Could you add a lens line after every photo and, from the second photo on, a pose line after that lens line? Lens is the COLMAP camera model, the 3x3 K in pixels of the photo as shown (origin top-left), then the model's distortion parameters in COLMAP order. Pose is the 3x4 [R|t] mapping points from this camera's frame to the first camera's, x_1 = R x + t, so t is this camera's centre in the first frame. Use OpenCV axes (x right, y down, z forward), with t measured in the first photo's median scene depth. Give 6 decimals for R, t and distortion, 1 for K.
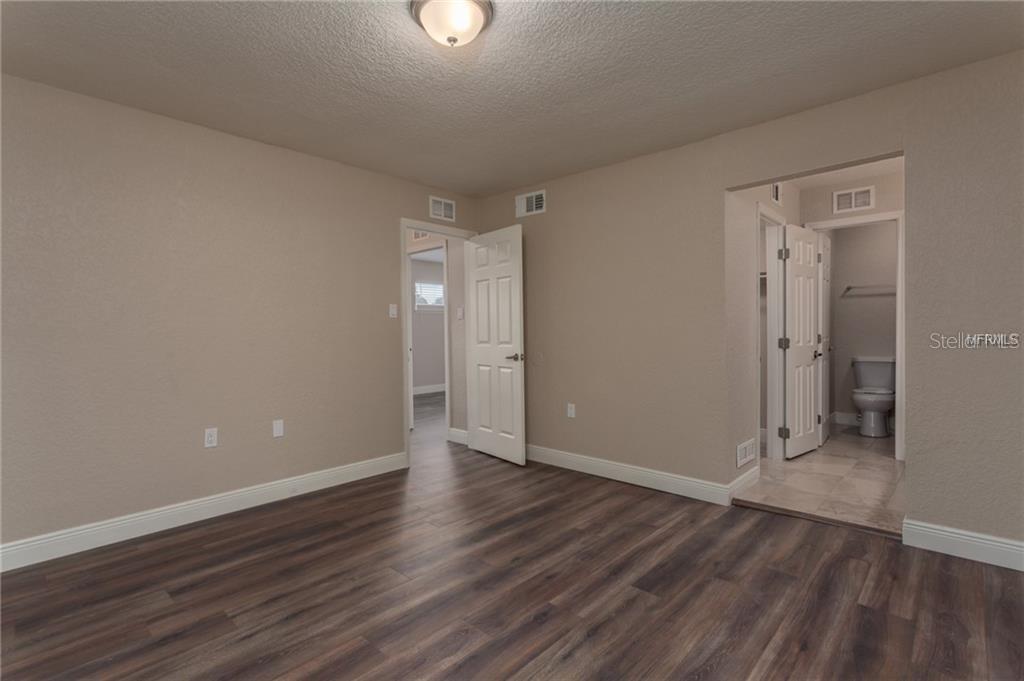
lens RADIAL K [[488.7, 0, 508.8], [0, 488.7, 332.7], [0, 0, 1]] dist [0.000841, 0.000072]
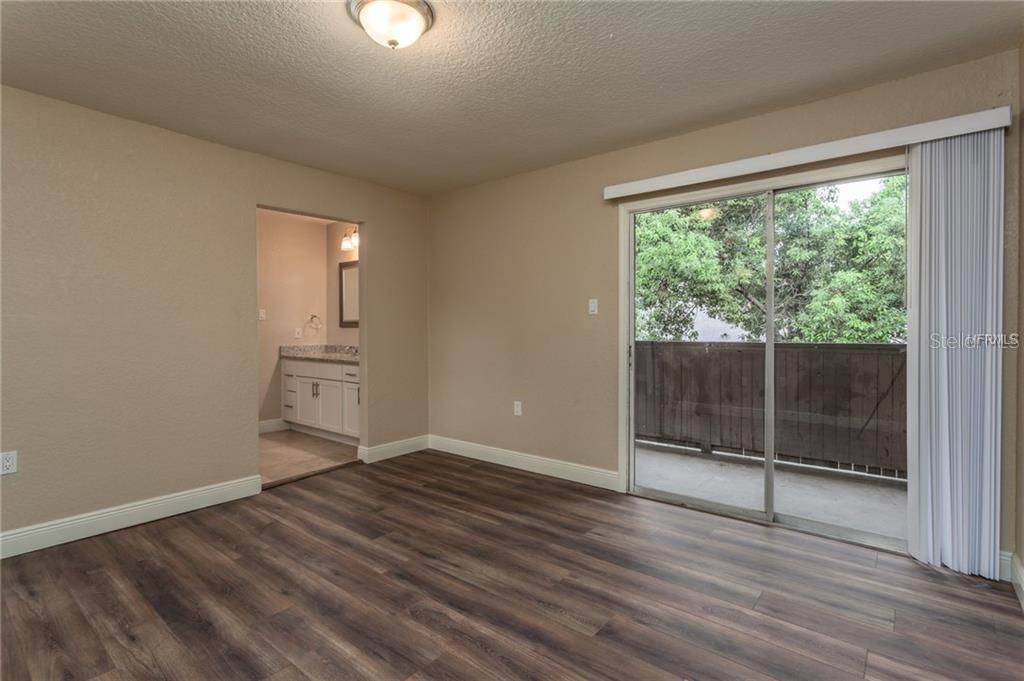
lens RADIAL K [[488.7, 0, 508.8], [0, 488.7, 332.7], [0, 0, 1]] dist [0.000841, 0.000072]
pose [[-0.077329, 0.004415, 0.996996, -0.948086], [0.010926, 0.999934, -0.003580, -0.000266], [-0.996946, 0.010616, -0.077372, 0.695728]]
